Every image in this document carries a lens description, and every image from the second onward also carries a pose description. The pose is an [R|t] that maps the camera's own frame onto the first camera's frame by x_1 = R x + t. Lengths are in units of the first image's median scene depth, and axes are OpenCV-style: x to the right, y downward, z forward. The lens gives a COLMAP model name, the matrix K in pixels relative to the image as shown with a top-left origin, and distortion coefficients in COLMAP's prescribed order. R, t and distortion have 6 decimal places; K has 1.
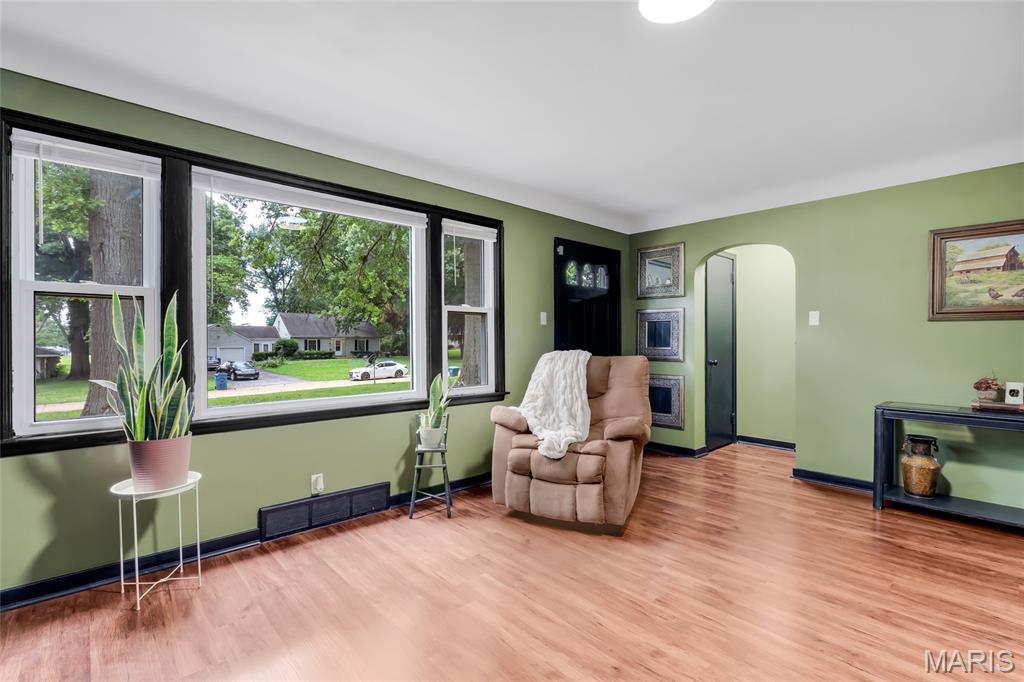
lens RADIAL K [[476.4, 0, 512.0], [0, 476.4, 342.8], [0, 0, 1]] dist [-0.005551, -0.000409]
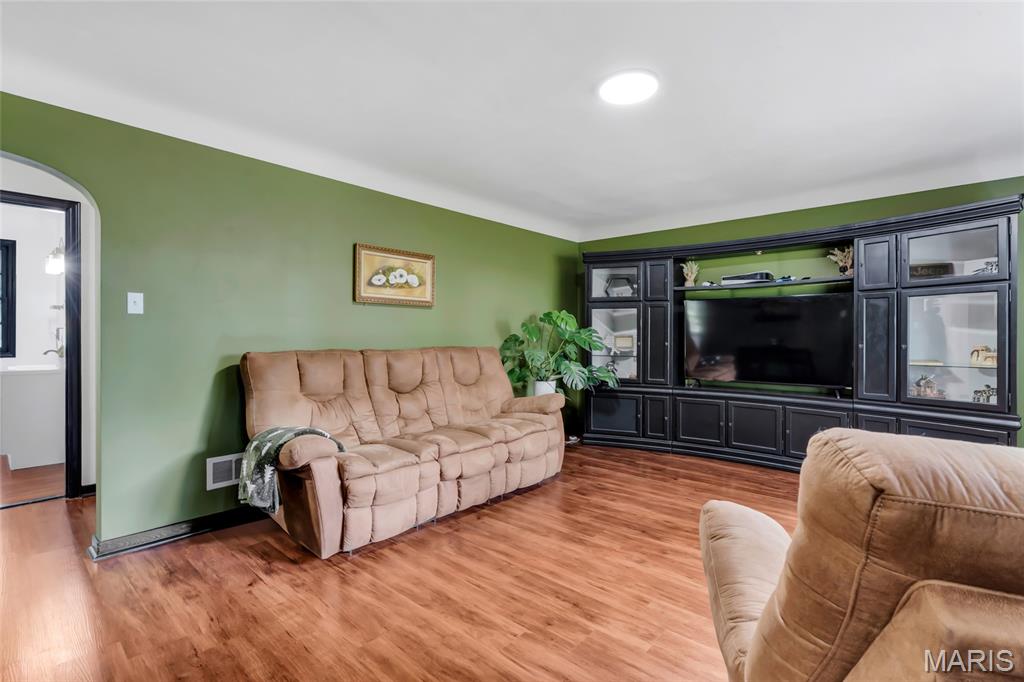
lens RADIAL K [[476.4, 0, 513.0], [0, 476.4, 341.9], [0, 0, 1]] dist [-0.005551, -0.000409]
pose [[-0.993773, 0.006541, -0.111234, 0.663086], [0.006351, 0.999978, 0.002060, 0.003484], [0.111245, 0.001341, -0.993792, 1.876748]]
